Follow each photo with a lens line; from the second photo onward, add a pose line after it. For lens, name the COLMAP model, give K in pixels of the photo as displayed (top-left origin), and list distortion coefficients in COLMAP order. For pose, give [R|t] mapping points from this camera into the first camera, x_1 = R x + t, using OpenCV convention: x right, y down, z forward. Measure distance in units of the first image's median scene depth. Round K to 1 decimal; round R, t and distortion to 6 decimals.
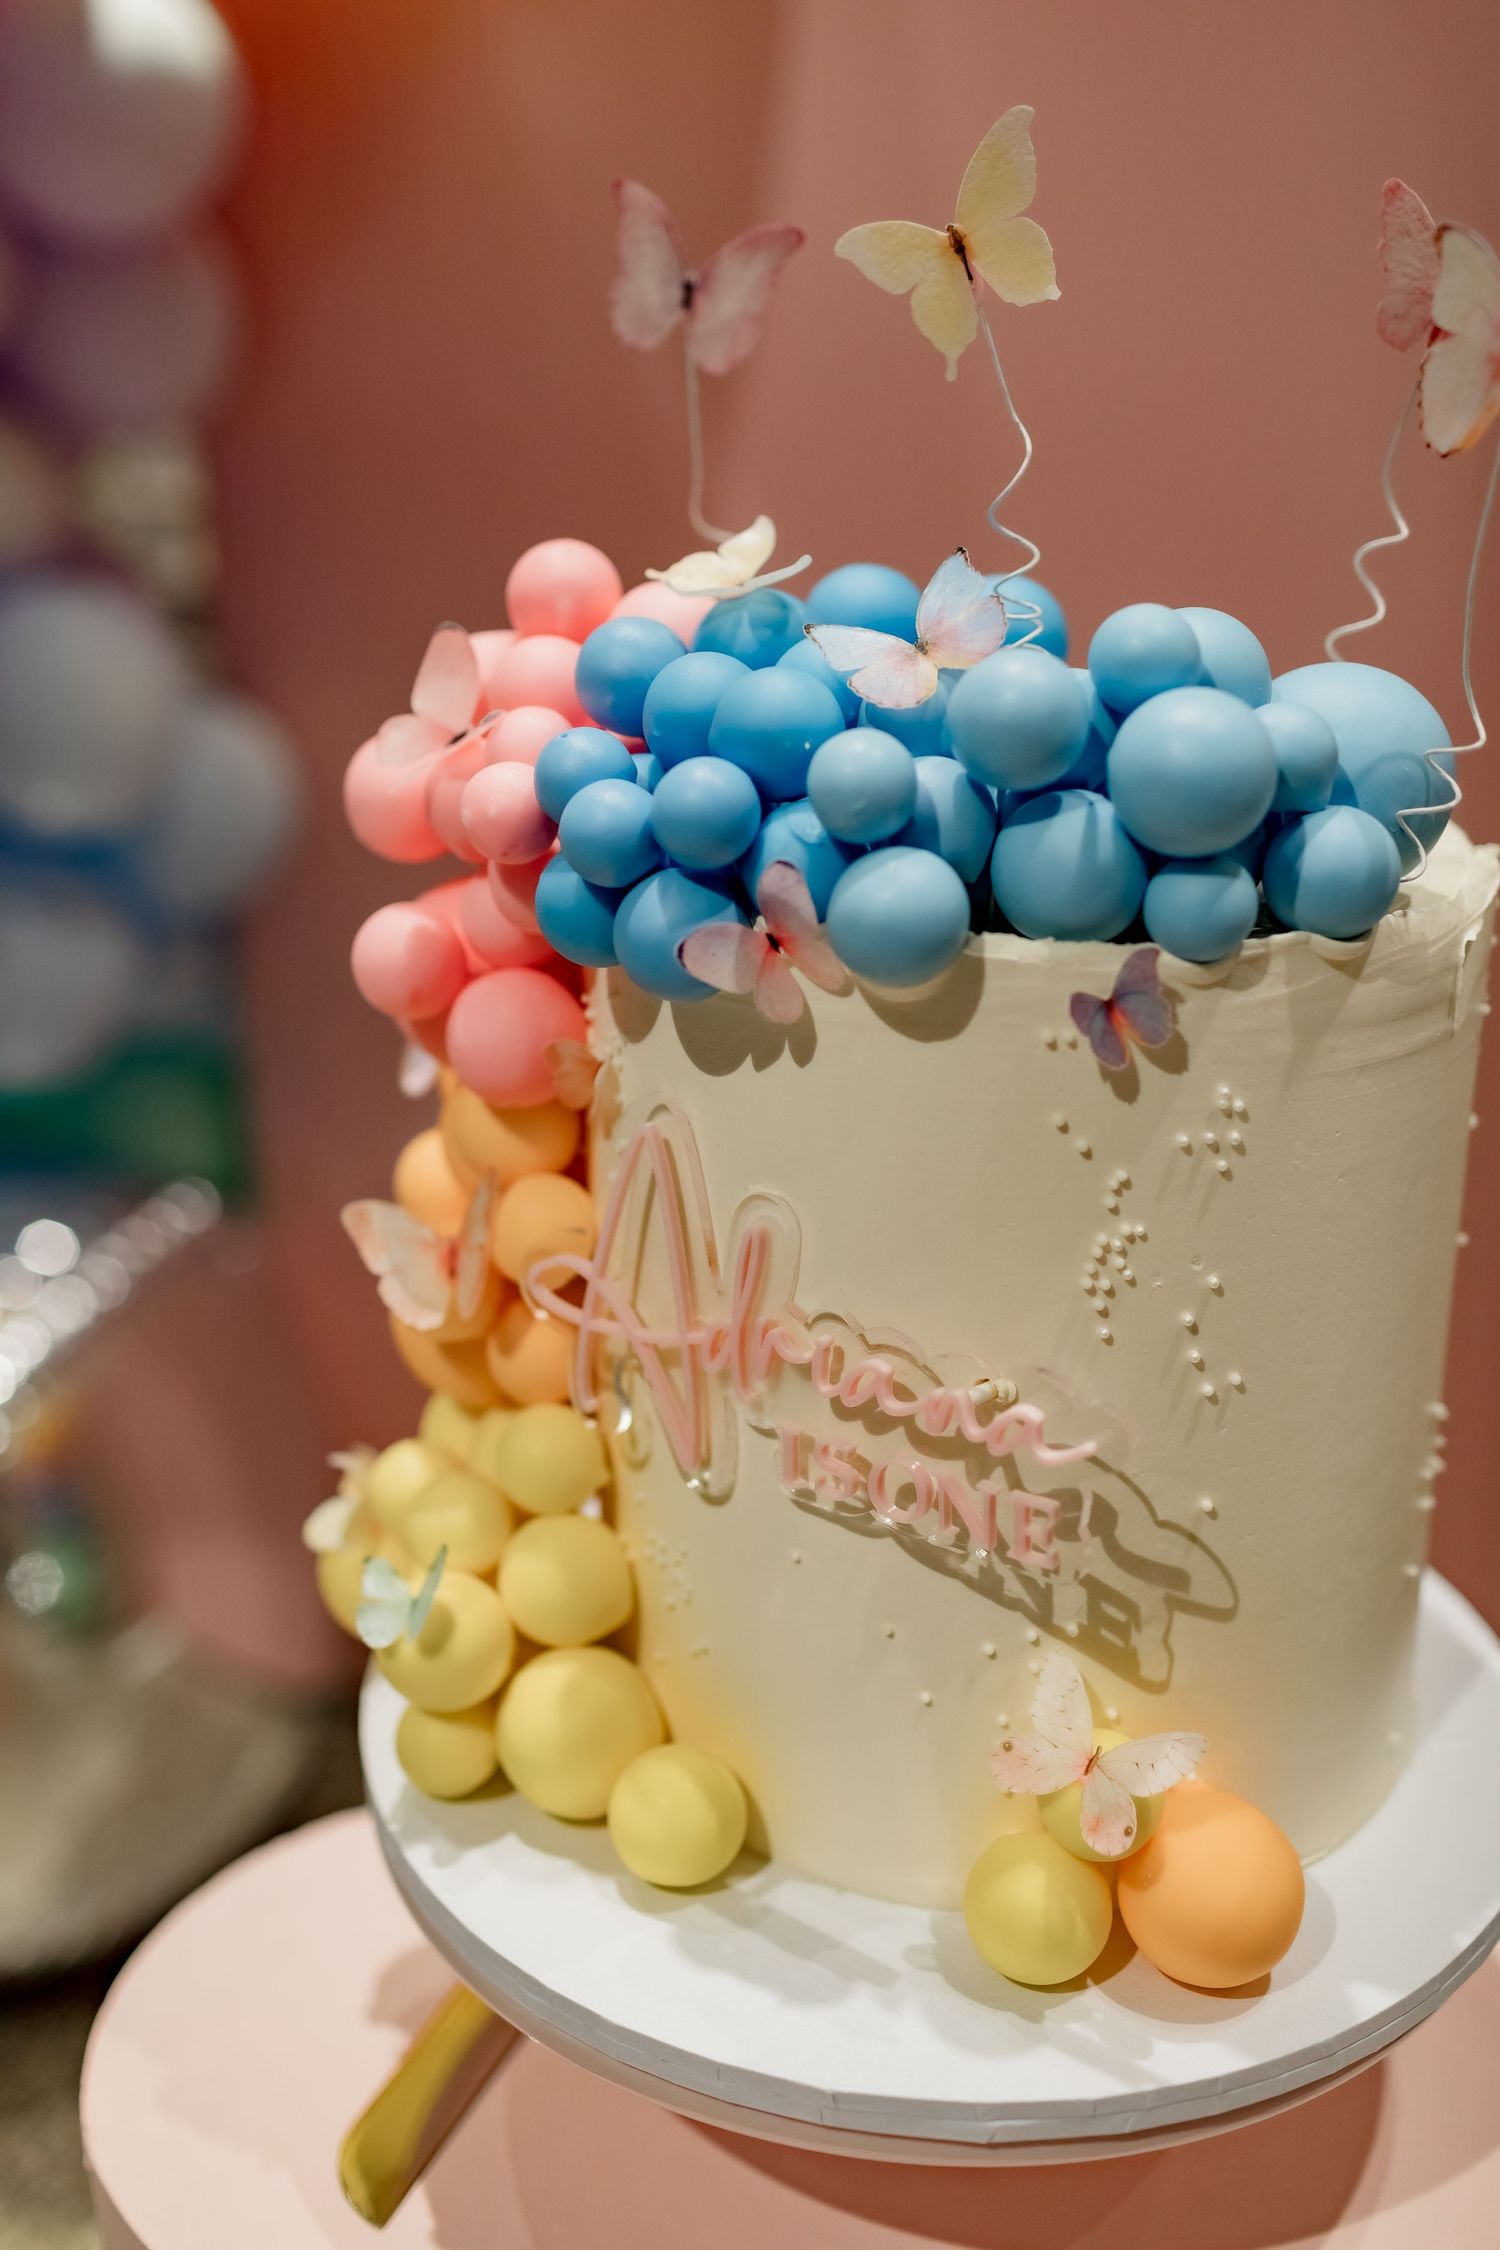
lens RADIAL K [[2195.7, 0, 750.0], [0, 2195.7, 1125.0], [0, 0, 1]] dist [-0.005158, -0.003788]
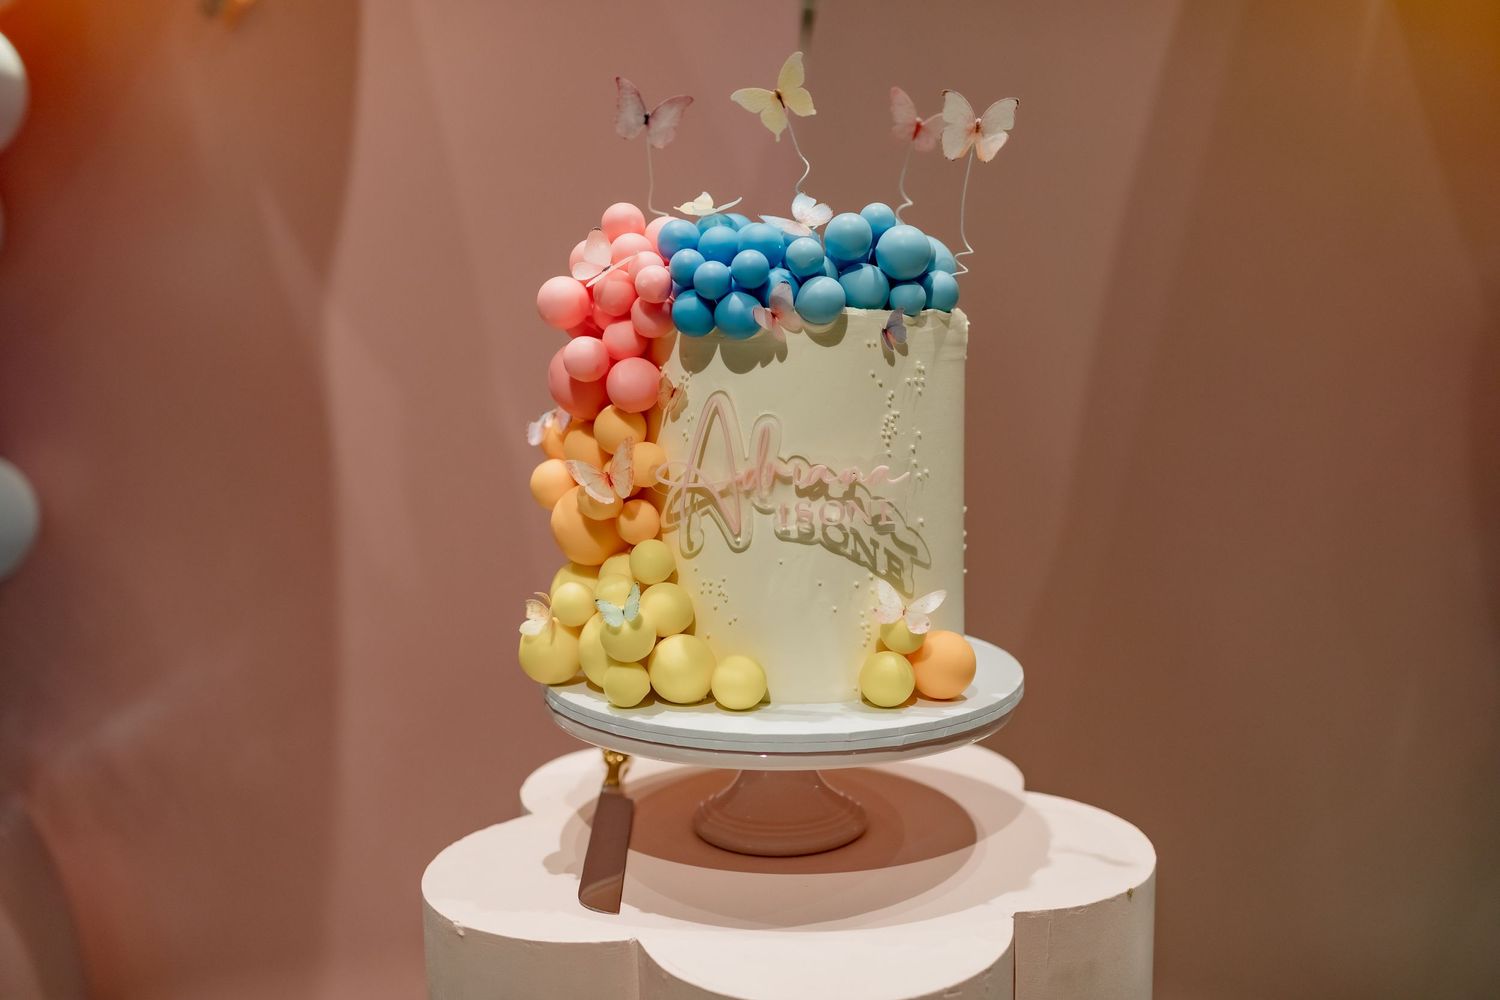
lens RADIAL K [[1463.8, 0, 750.0], [0, 1463.8, 500.0], [0, 0, 1]] dist [-0.005158, -0.003788]
pose [[0.903198, -0.057575, 0.425345, -0.794079], [0.148578, 0.971636, -0.183976, 0.468035], [-0.402688, 0.229364, 0.886135, -0.576497]]
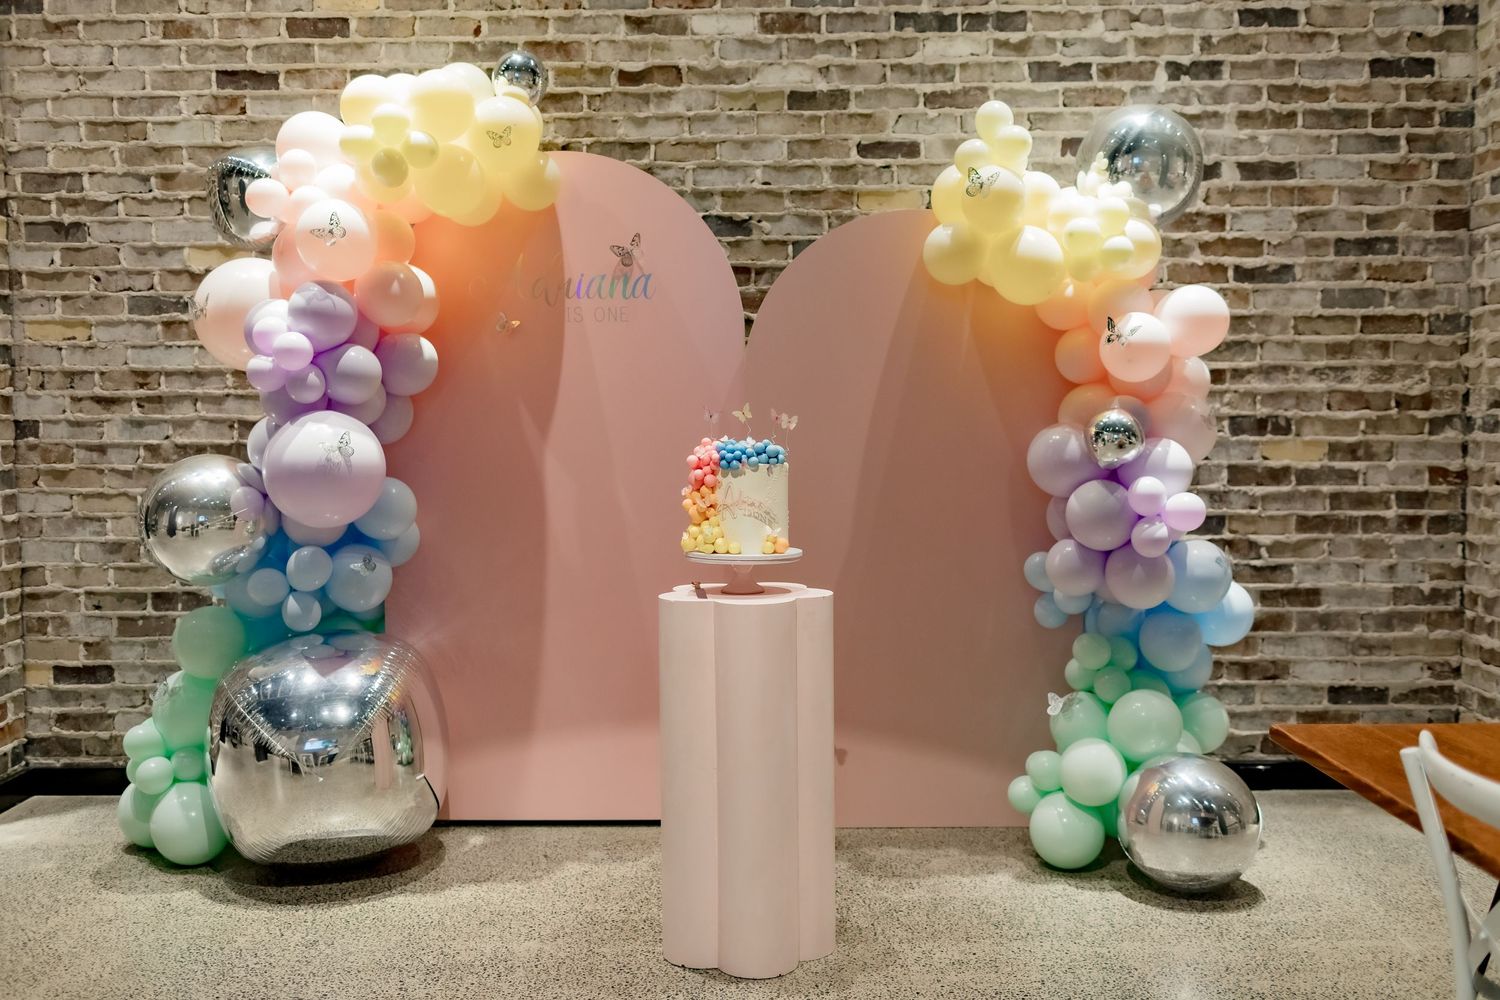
lens RADIAL K [[1463.8, 0, 750.0], [0, 1463.8, 500.0], [0, 0, 1]] dist [-0.005158, -0.003788]
pose [[0.882323, -0.021972, 0.470131, -3.776168], [0.156181, 0.955974, -0.248436, 2.129009], [-0.443974, 0.292627, 0.846910, -5.885255]]
